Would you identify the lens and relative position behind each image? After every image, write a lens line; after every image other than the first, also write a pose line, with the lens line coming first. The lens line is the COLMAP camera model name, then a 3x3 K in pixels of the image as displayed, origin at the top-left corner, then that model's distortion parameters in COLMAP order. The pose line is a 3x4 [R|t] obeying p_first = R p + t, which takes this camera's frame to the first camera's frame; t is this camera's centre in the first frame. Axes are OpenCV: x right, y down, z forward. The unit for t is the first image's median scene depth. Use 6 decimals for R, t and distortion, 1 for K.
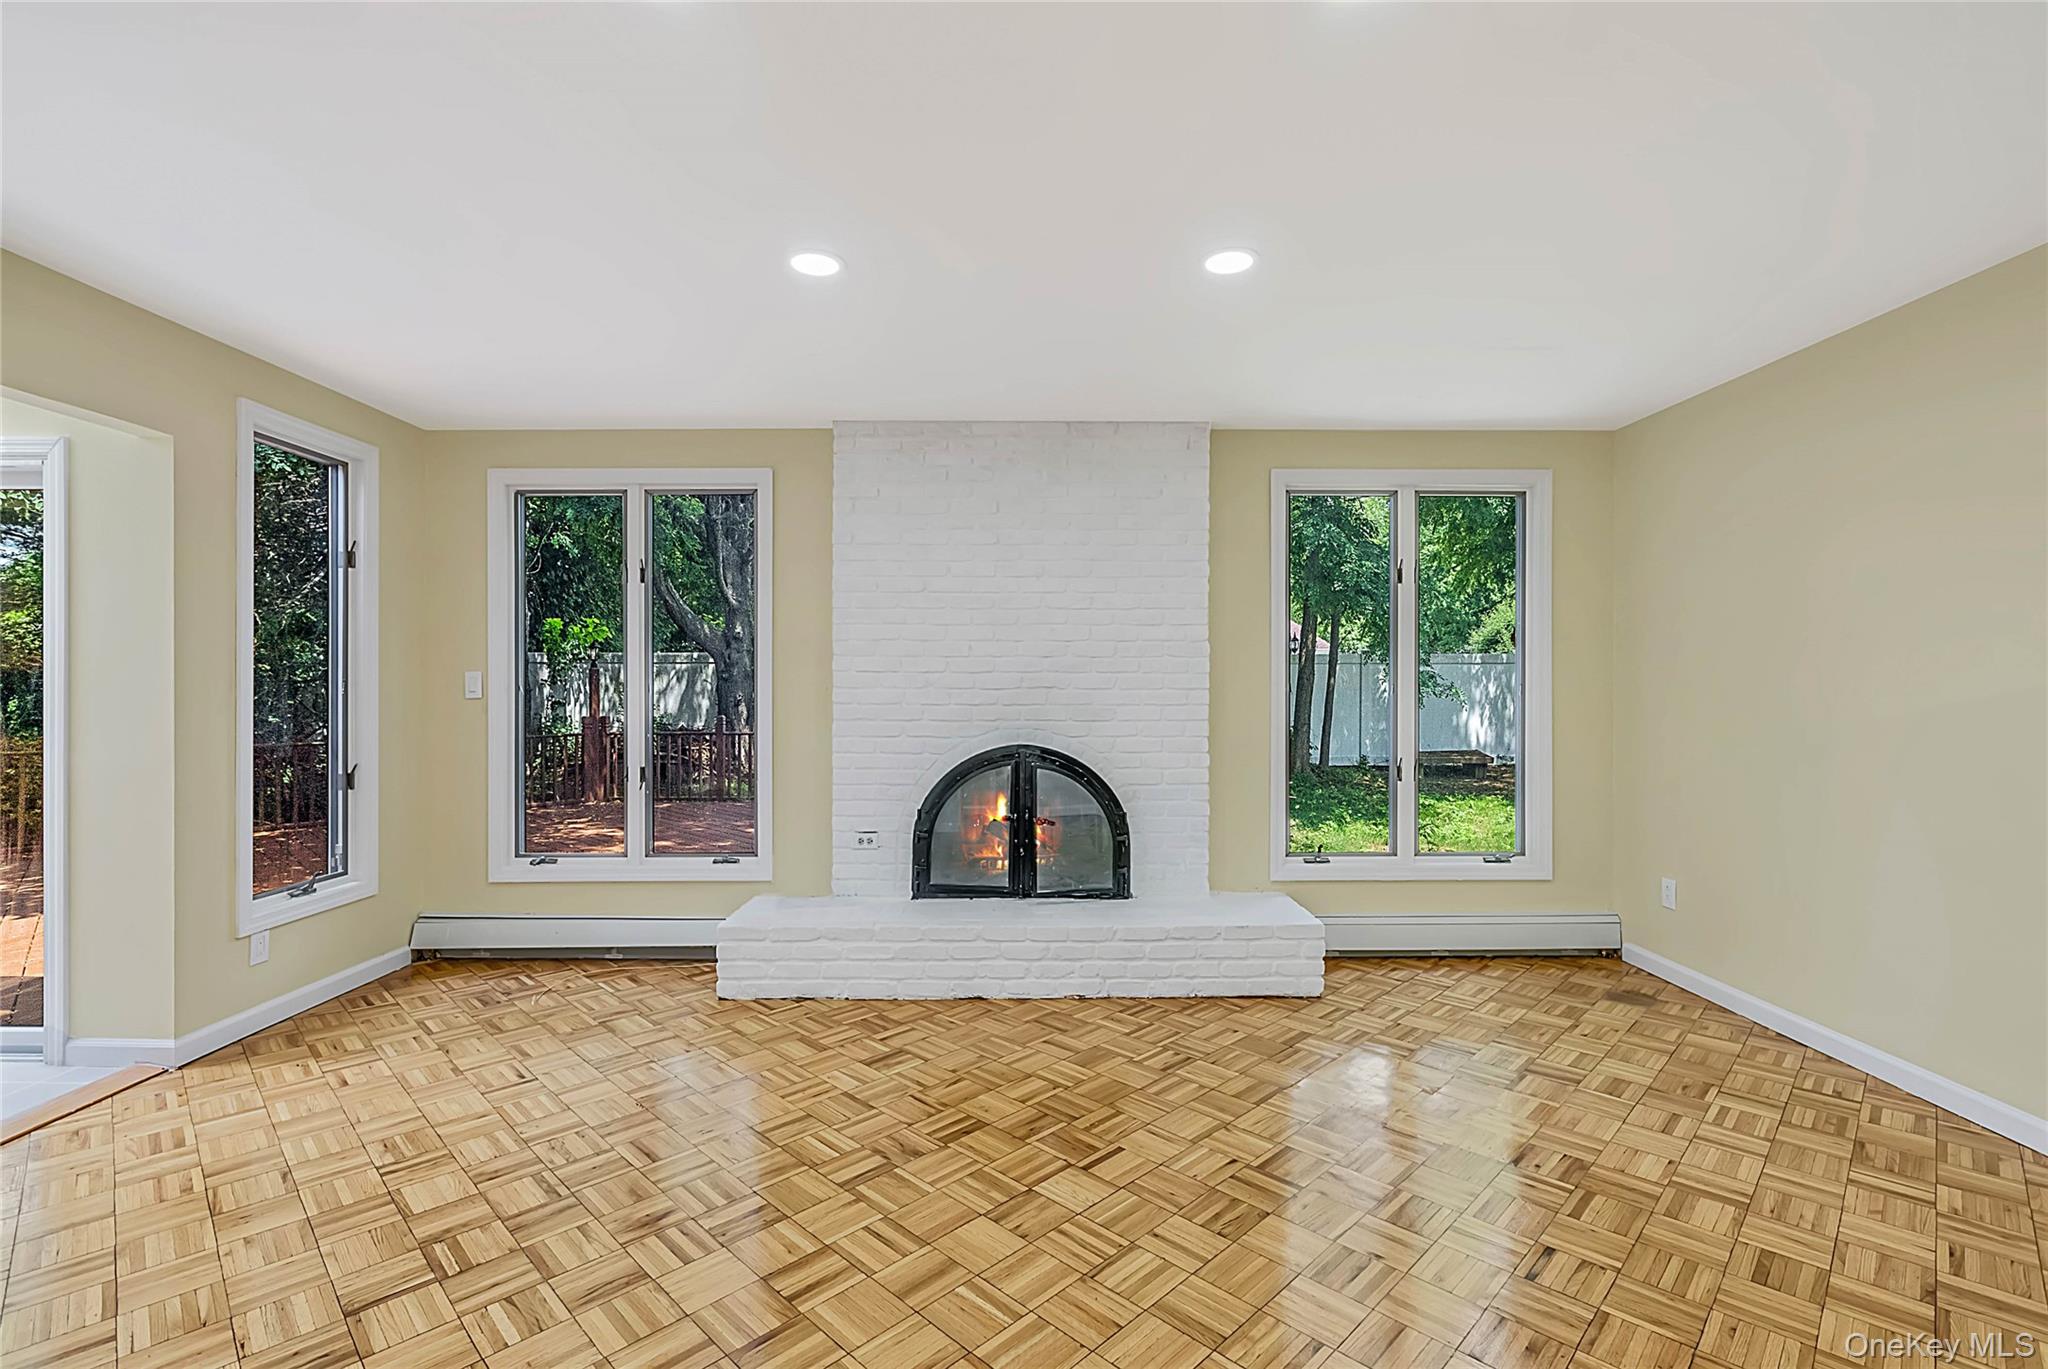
lens RADIAL K [[926.0, 0, 1020.0], [0, 926.0, 685.7], [0, 0, 1]] dist [-0.042550, 0.011114]
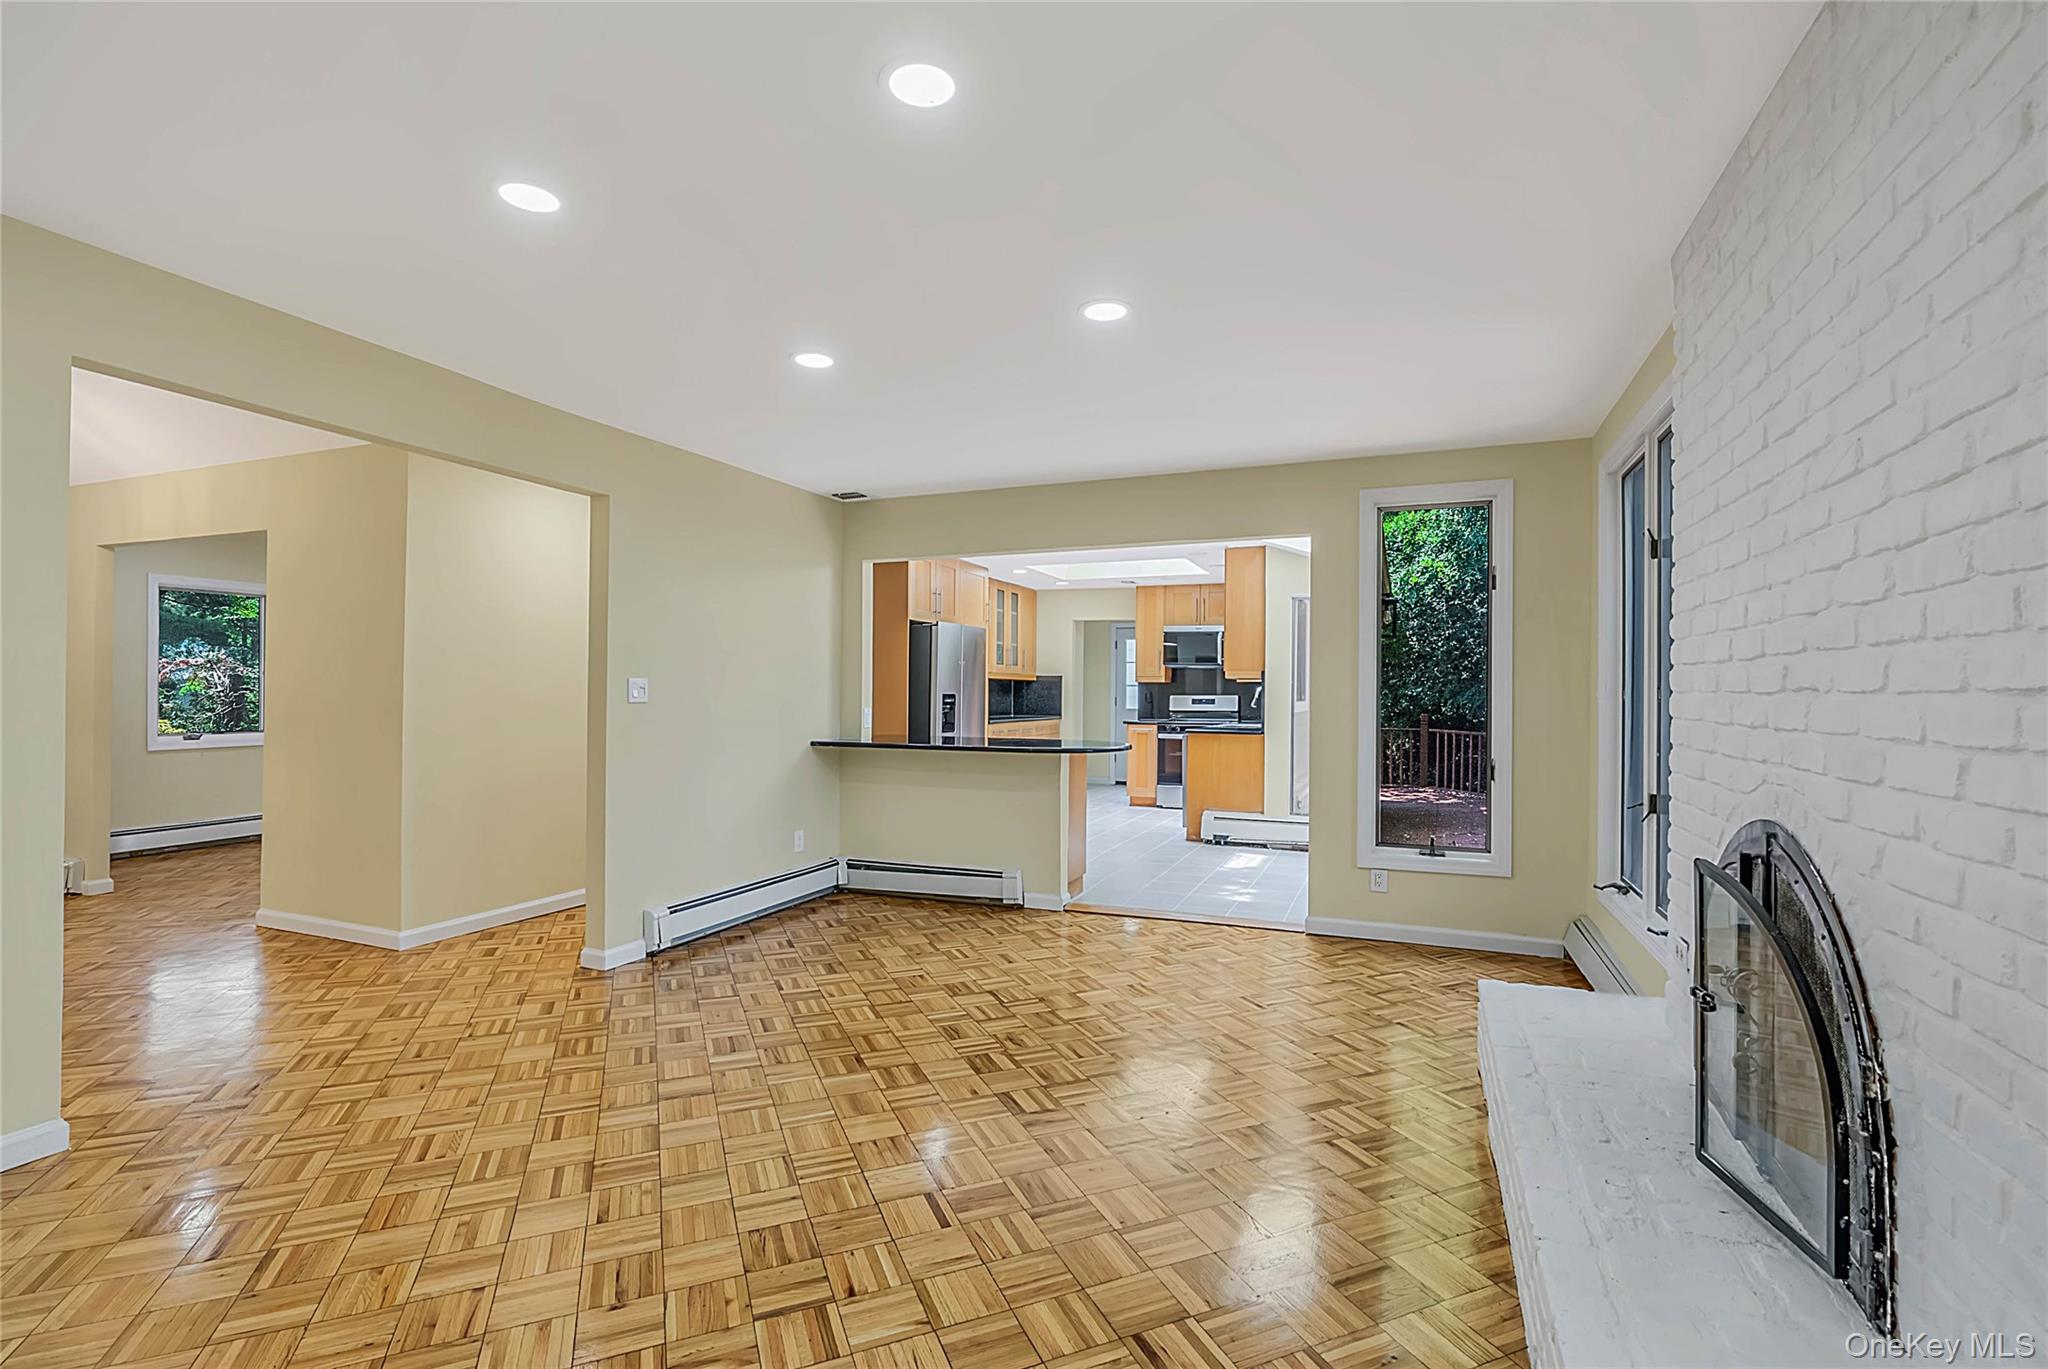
lens RADIAL K [[926.0, 0, 1037.2], [0, 926.0, 682.3], [0, 0, 1]] dist [-0.042550, 0.011114]
pose [[-0.369431, -0.008345, -0.929221, 0.768468], [-0.006818, 0.999957, -0.006269, 0.002162], [0.929233, 0.004020, -0.369472, 1.222748]]
